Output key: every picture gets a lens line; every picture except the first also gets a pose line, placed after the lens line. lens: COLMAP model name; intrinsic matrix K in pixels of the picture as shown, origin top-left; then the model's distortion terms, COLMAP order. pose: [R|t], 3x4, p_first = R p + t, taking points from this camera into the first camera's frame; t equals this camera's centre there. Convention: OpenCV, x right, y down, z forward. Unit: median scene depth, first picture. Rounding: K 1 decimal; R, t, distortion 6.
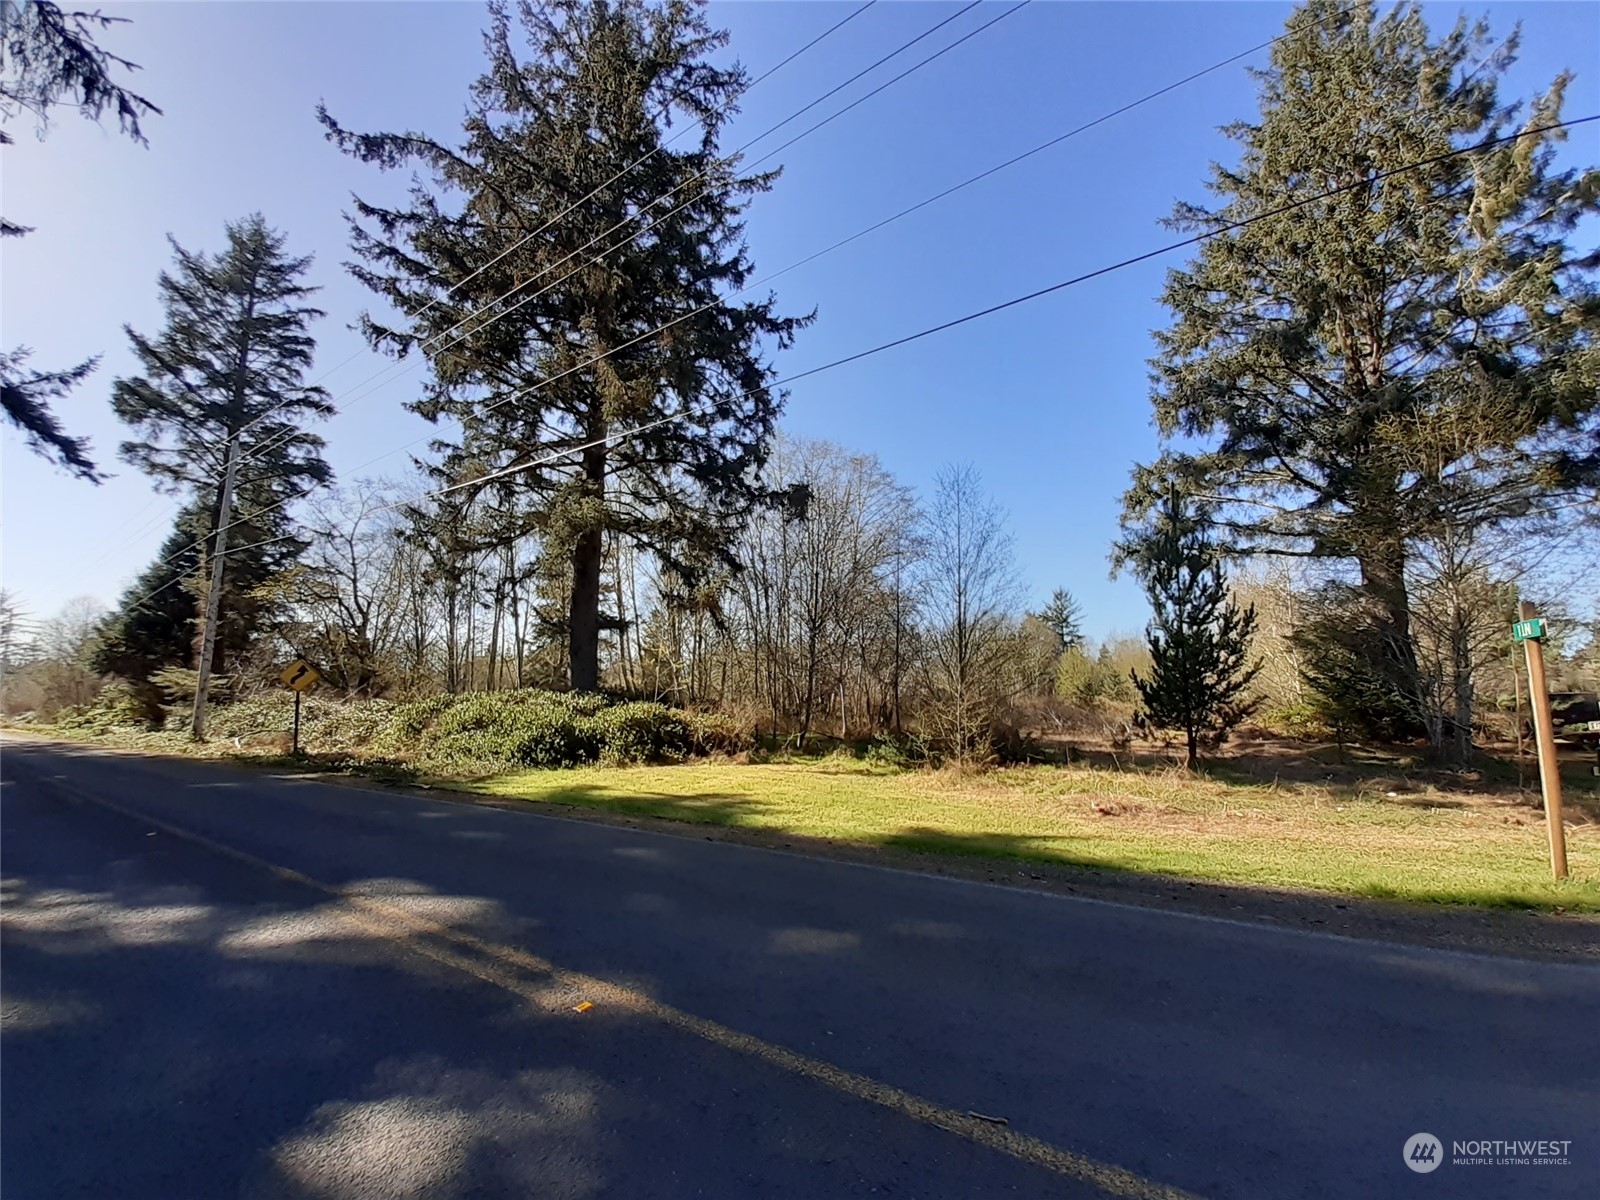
lens RADIAL K [[638.6, 0, 860.7], [0, 638.6, 632.0], [0, 0, 1]] dist [-0.016918, -0.003077]
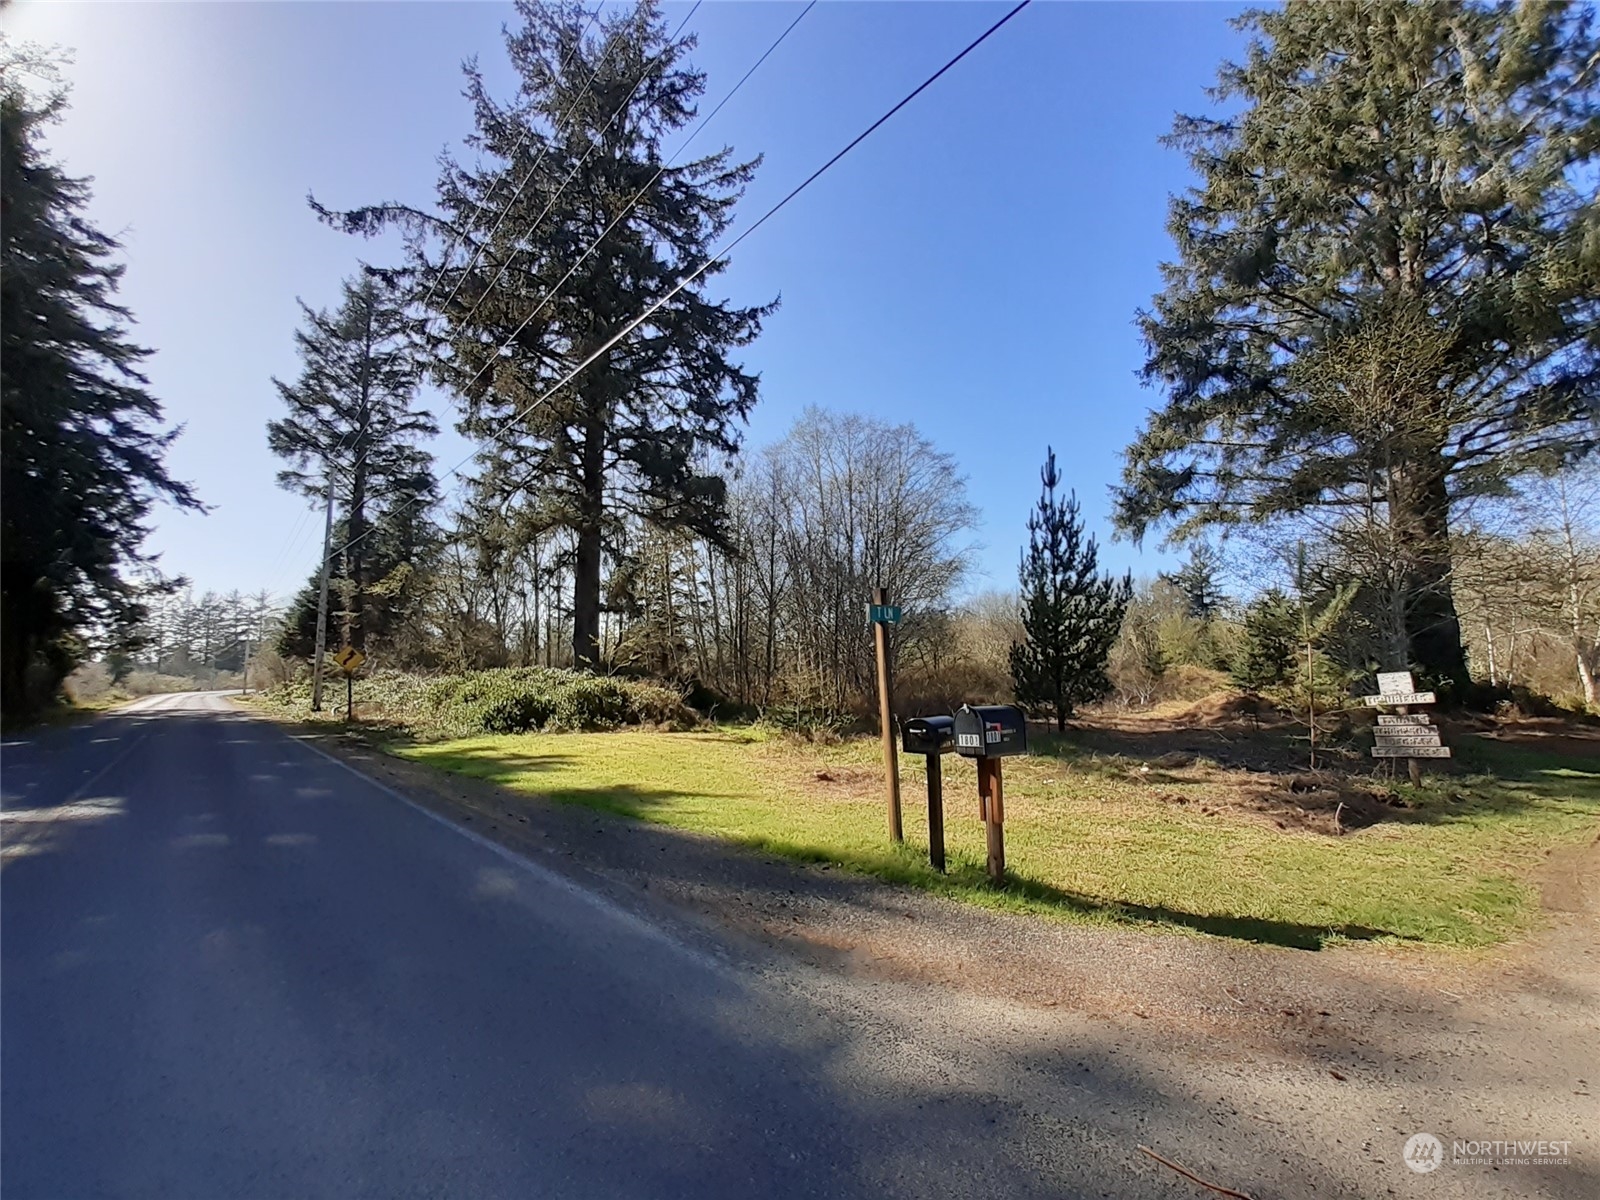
lens RADIAL K [[638.6, 0, 833.3], [0, 638.6, 628.9], [0, 0, 1]] dist [-0.016918, -0.003077]
pose [[0.975243, -0.023438, -0.219891, 0.198974], [0.032470, 0.998767, 0.037548, -0.002901], [0.218740, -0.043759, 0.974801, -0.007545]]
